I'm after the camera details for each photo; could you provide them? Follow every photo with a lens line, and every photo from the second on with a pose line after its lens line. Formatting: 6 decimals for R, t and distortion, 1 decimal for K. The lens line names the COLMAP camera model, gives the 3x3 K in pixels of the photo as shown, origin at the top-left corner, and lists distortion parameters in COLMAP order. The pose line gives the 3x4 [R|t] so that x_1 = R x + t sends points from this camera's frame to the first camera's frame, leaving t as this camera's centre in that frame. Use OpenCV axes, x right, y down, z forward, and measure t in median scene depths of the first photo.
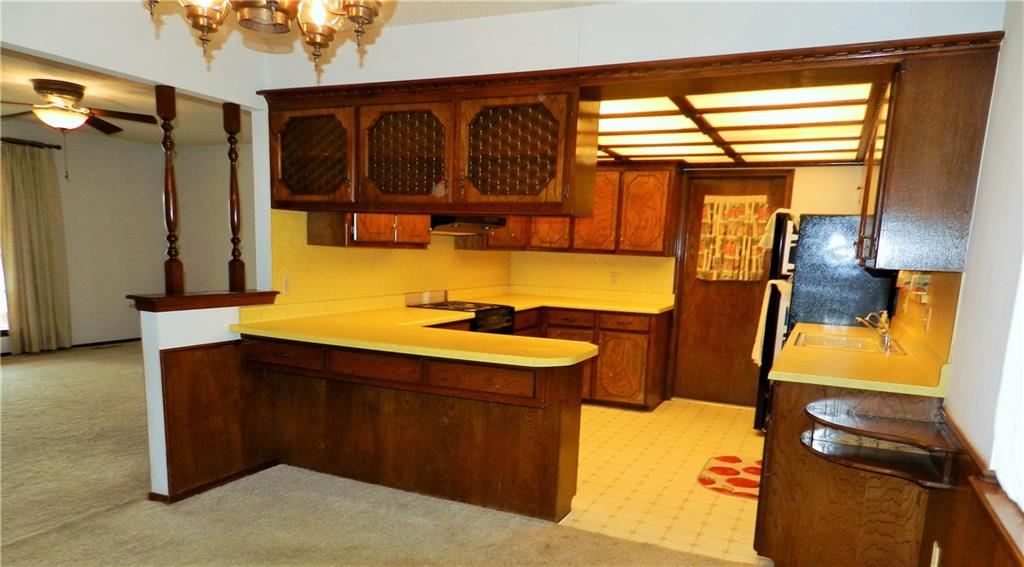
lens RADIAL K [[687.3, 0, 512.7], [0, 687.3, 370.0], [0, 0, 1]] dist [0.000810, 0.000772]
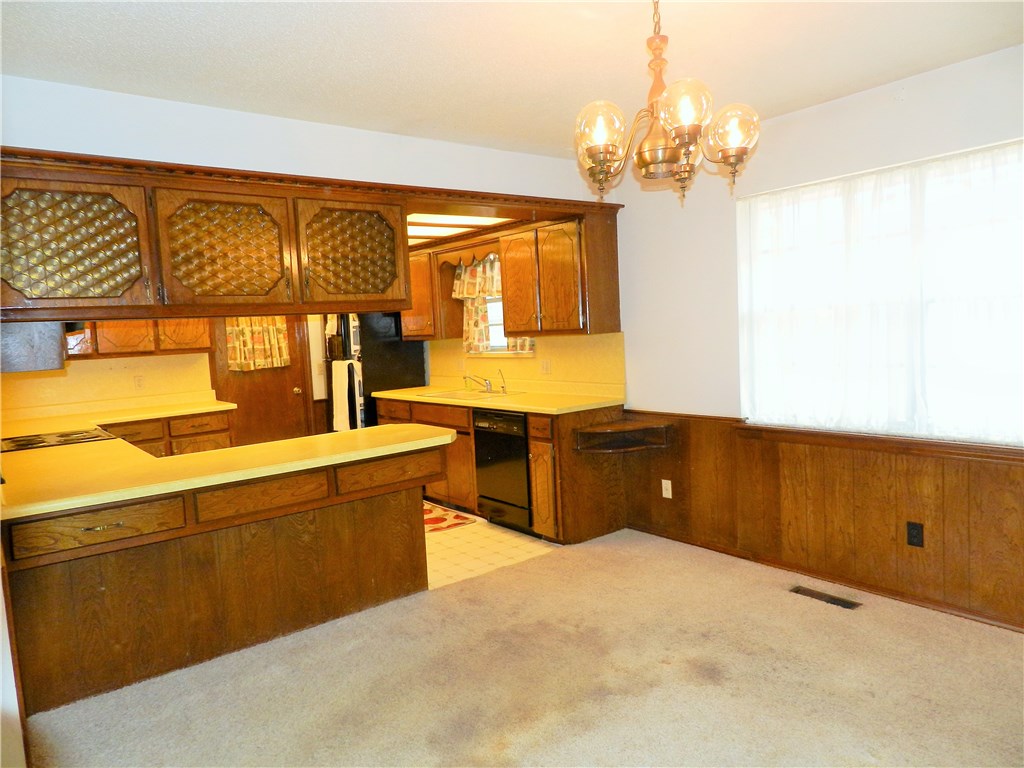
lens RADIAL K [[685.9, 0, 512.0], [0, 685.9, 384.0], [0, 0, 1]] dist [0.009554, 0.003008]
pose [[0.460057, -0.134090, 0.877706, -0.719816], [0.225728, 0.973715, 0.030440, -0.088157], [-0.858717, 0.184119, 0.478232, 0.287687]]
